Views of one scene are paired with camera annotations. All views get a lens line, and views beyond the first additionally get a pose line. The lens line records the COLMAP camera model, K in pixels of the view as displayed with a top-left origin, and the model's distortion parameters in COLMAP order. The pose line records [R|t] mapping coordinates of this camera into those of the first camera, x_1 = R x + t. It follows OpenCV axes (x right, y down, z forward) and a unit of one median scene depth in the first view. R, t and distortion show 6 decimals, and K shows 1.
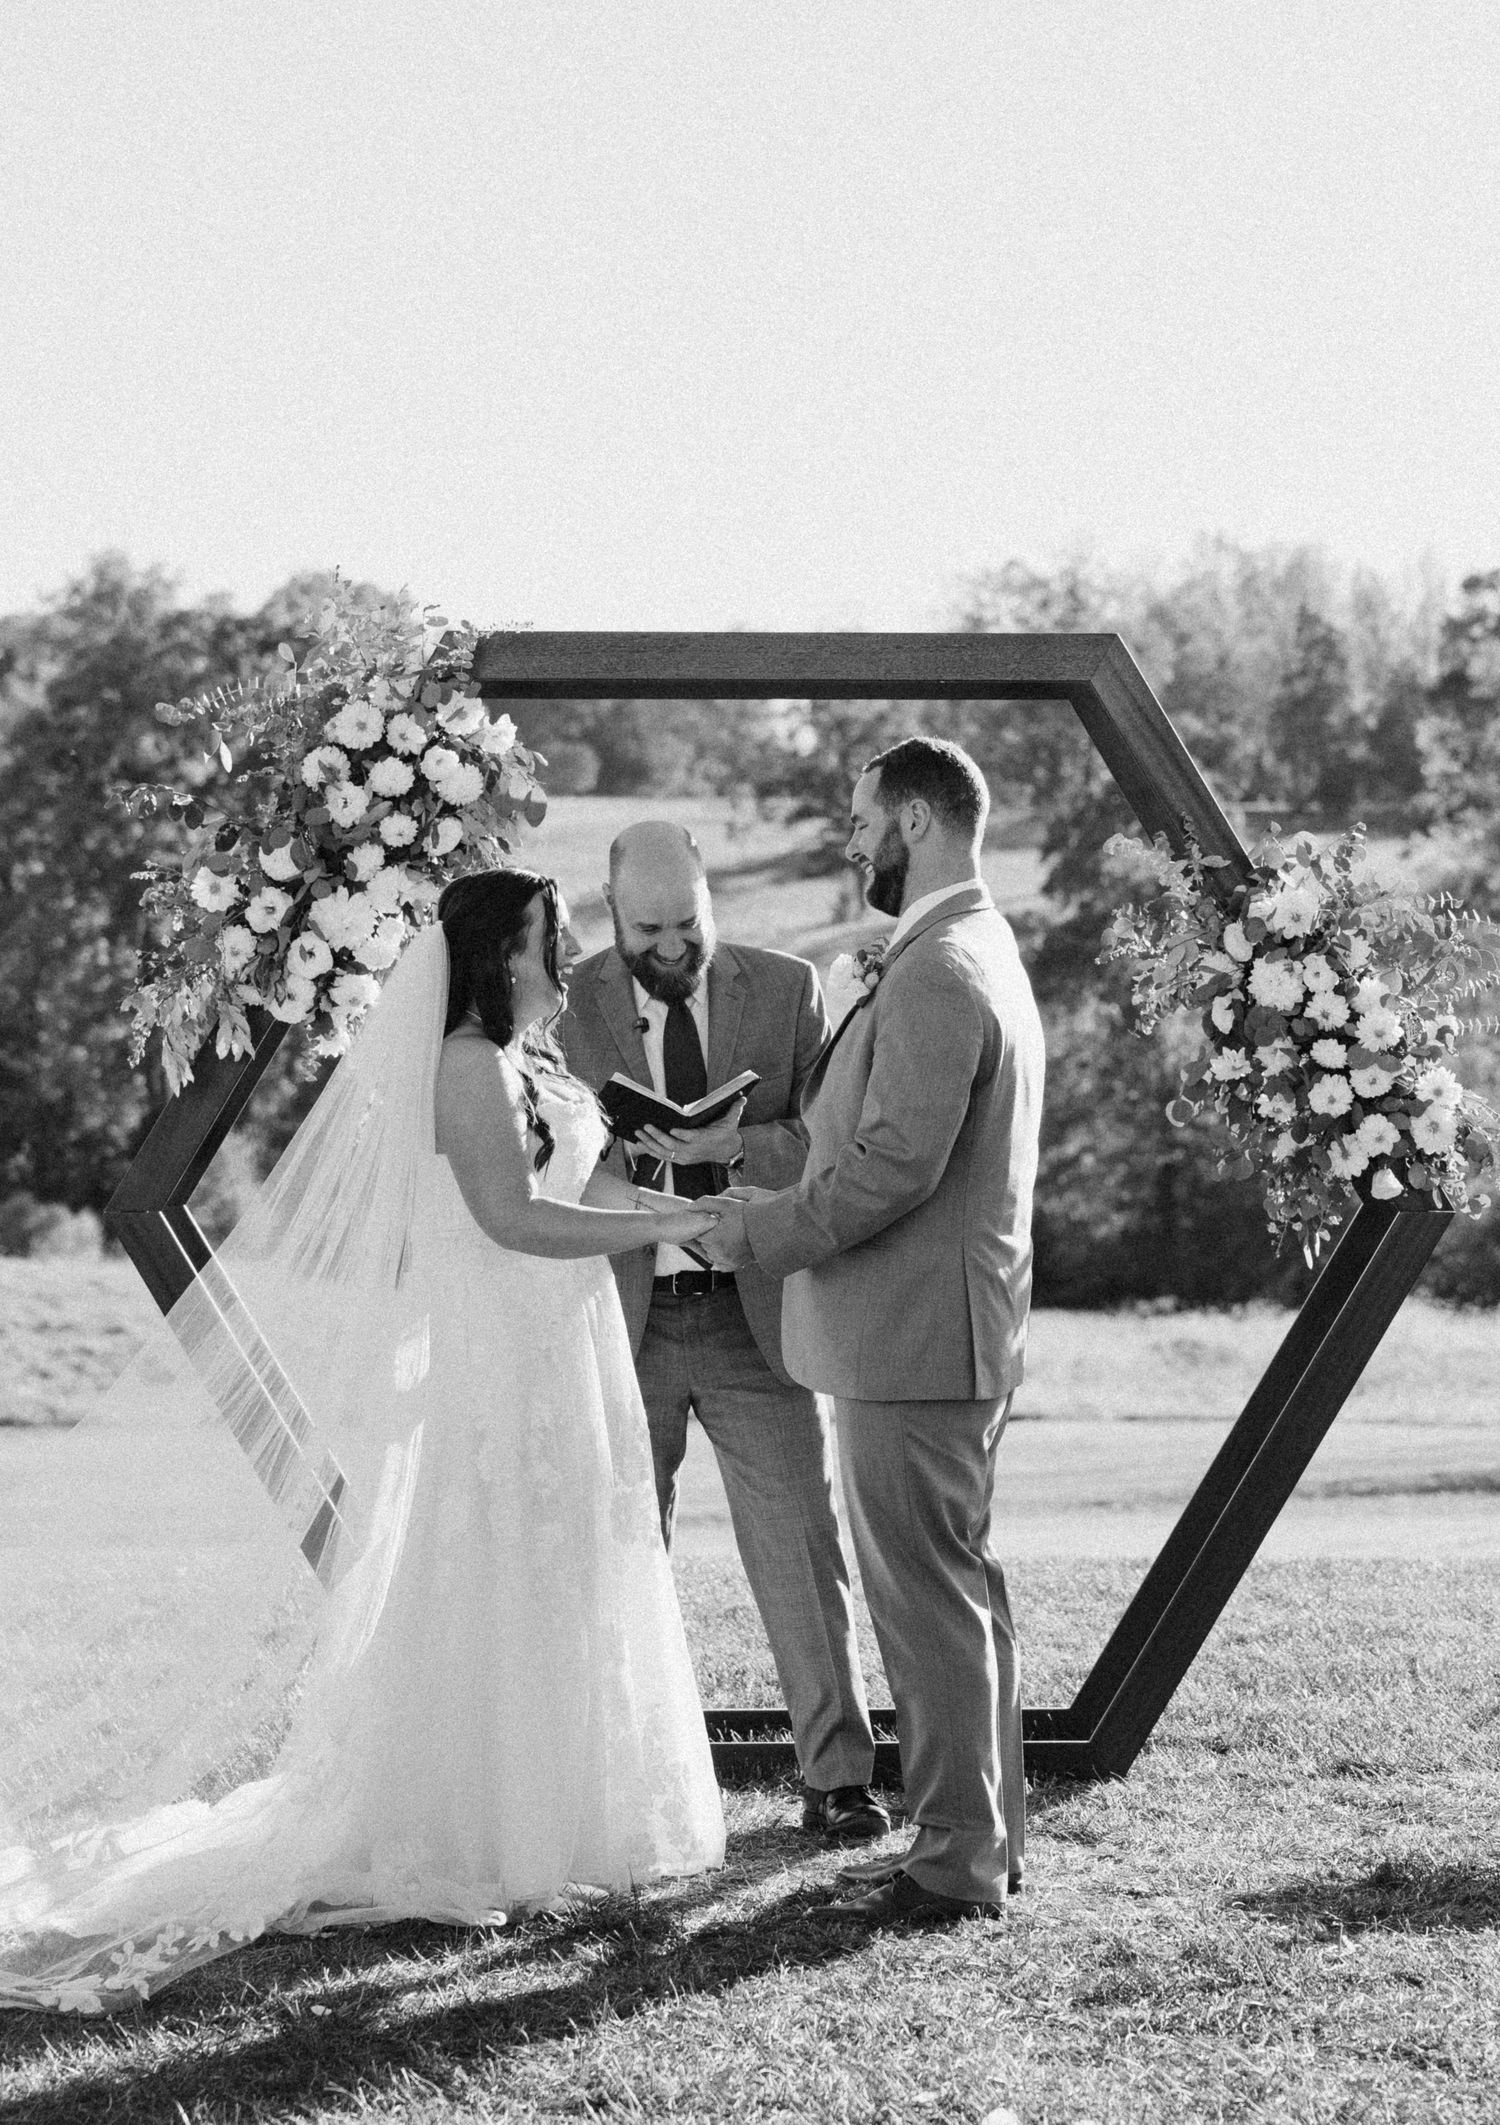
lens RADIAL K [[6490.0, 0, 930.5], [0, 6490.0, 1064.2], [0, 0, 1]] dist [0.082741, -1.087143]
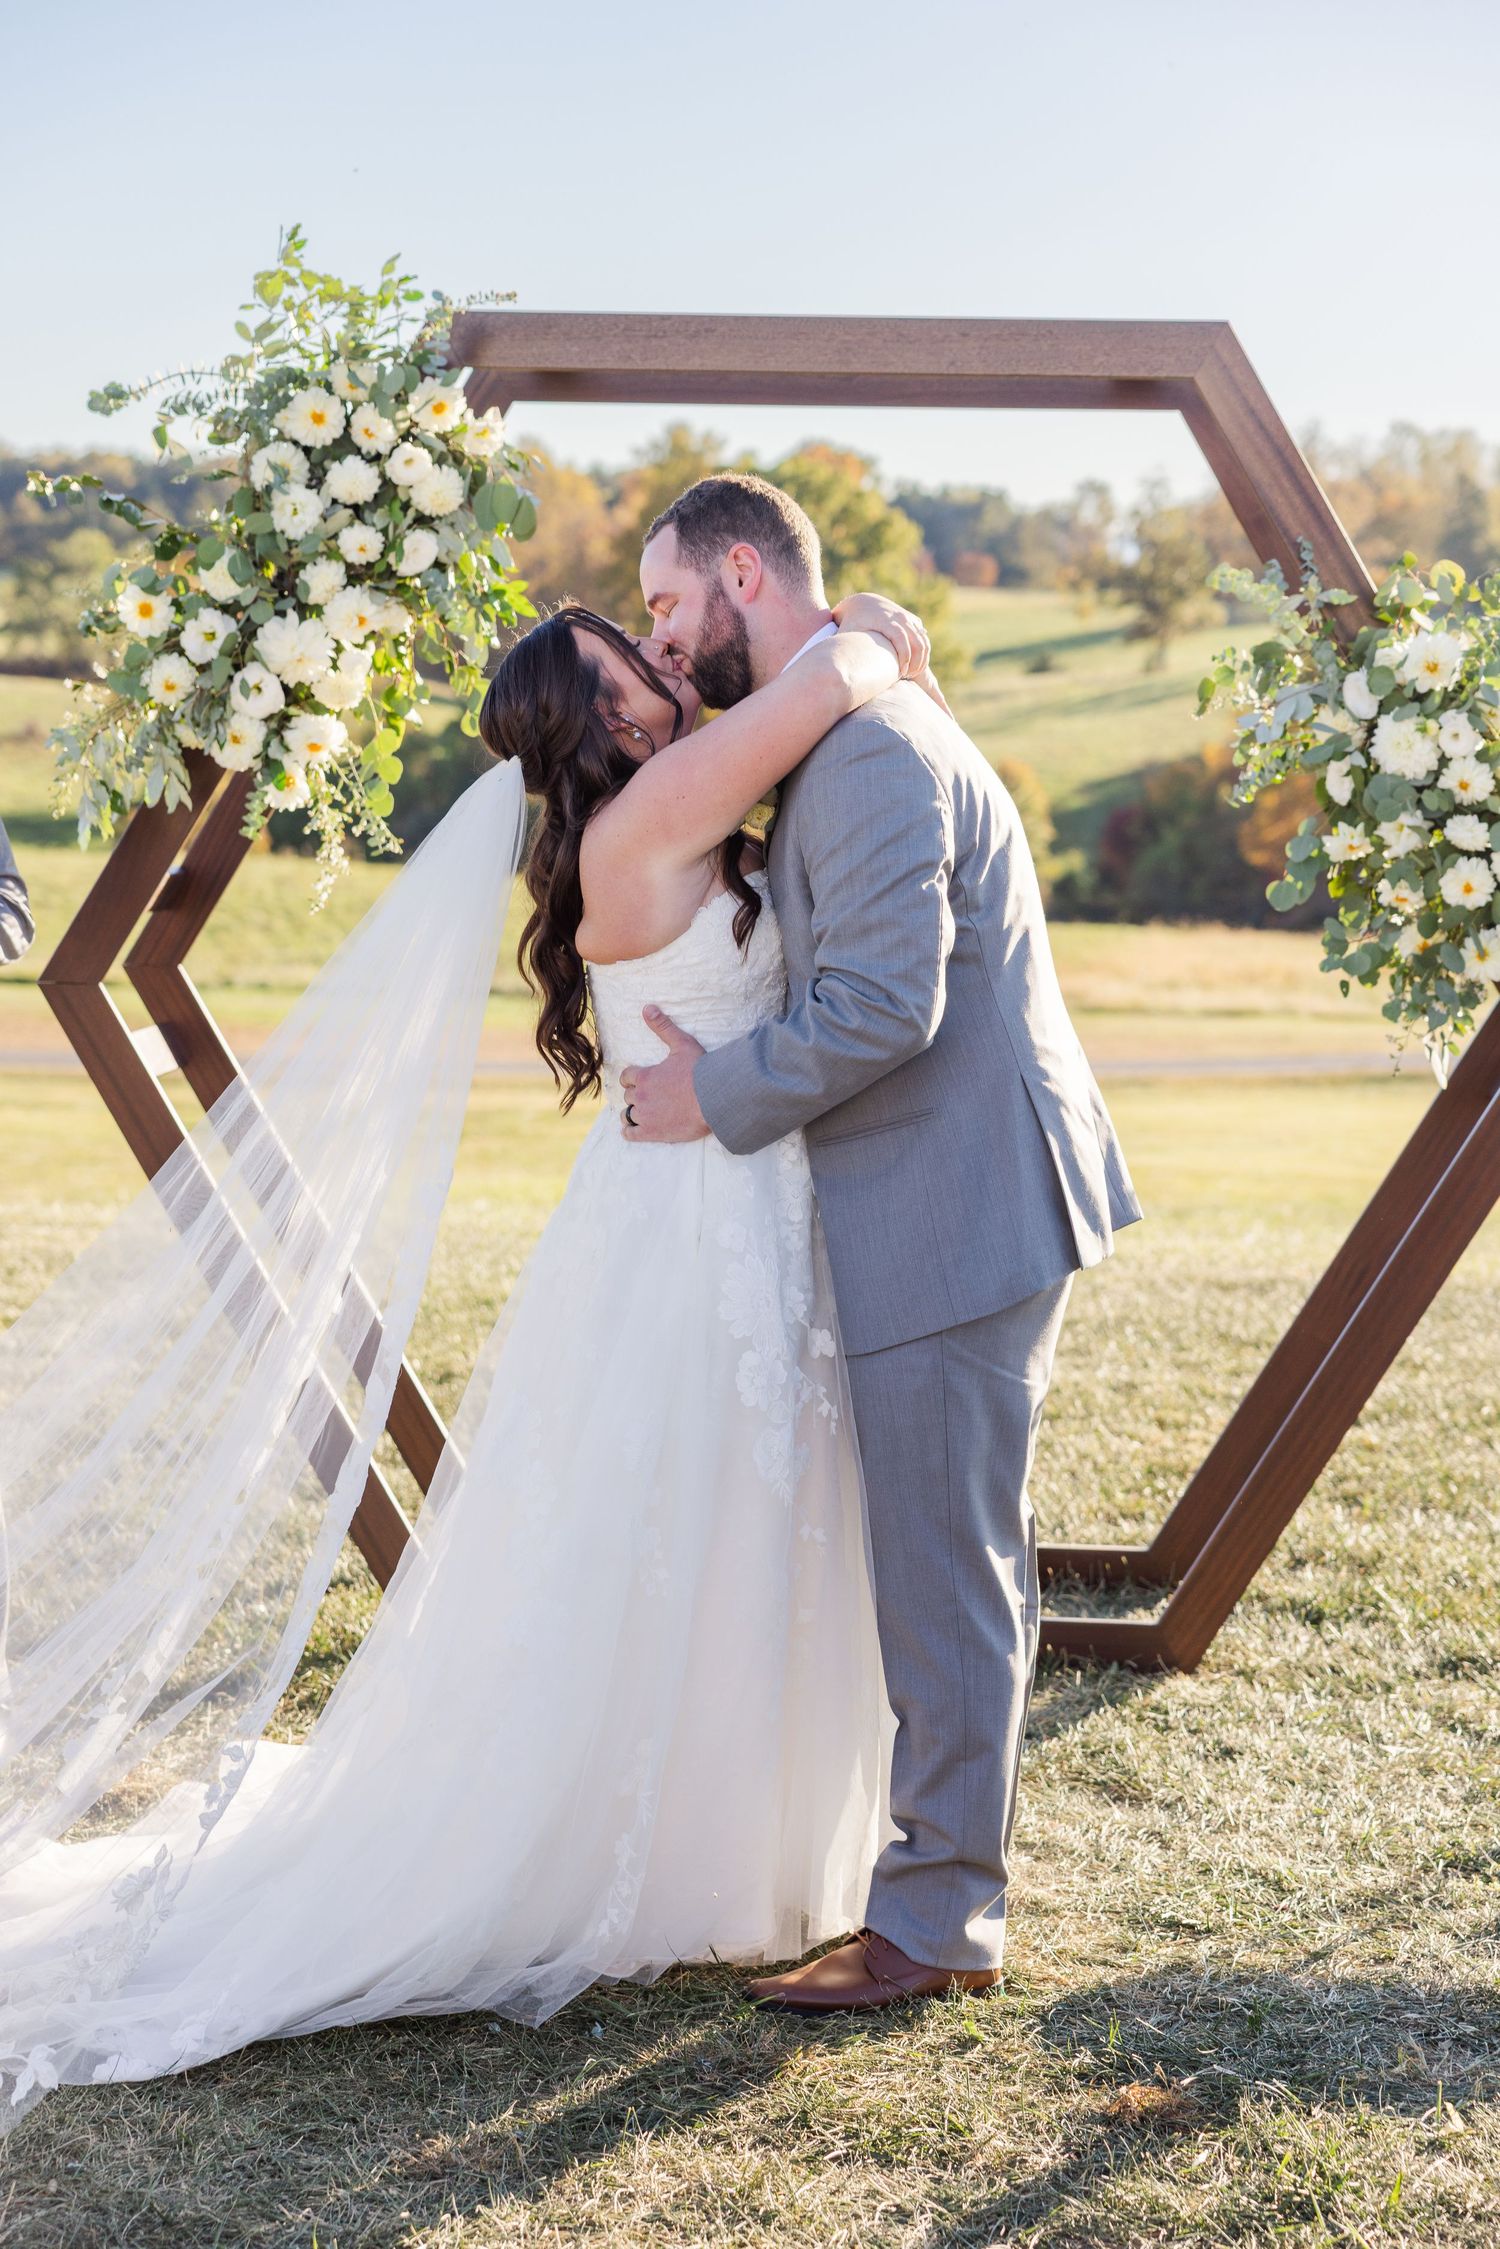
lens RADIAL K [[3855.3, 0, 791.0], [0, 3855.3, 1085.0], [0, 0, 1]] dist [0.028753, 0.129636]
pose [[0.993587, 0.029545, -0.109138, 0.030385], [-0.020190, 0.996104, 0.085848, -0.010085], [0.111249, -0.083094, 0.990313, 0.499472]]
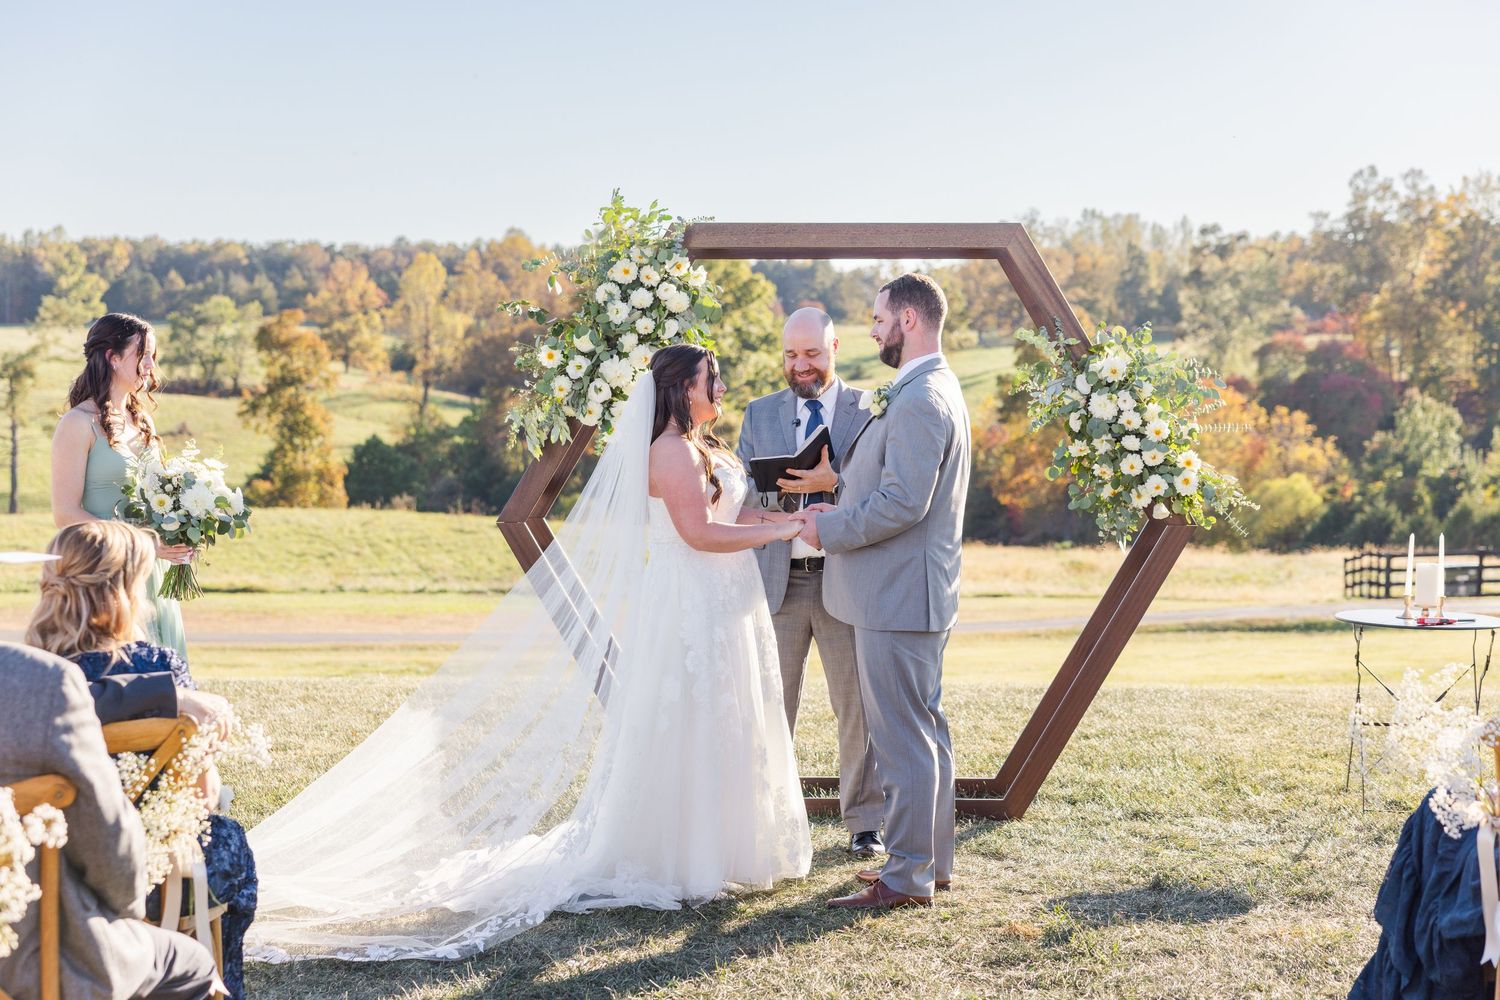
lens RADIAL K [[2702.5, 0, 750.0], [0, 2702.5, 500.0], [0, 0, 1]] dist [0.021113, 0.153877]
pose [[0.996613, 0.004531, -0.082108, 0.015225], [-0.002651, 0.999732, 0.022993, -0.002800], [0.082191, -0.022697, 0.996358, 0.199574]]
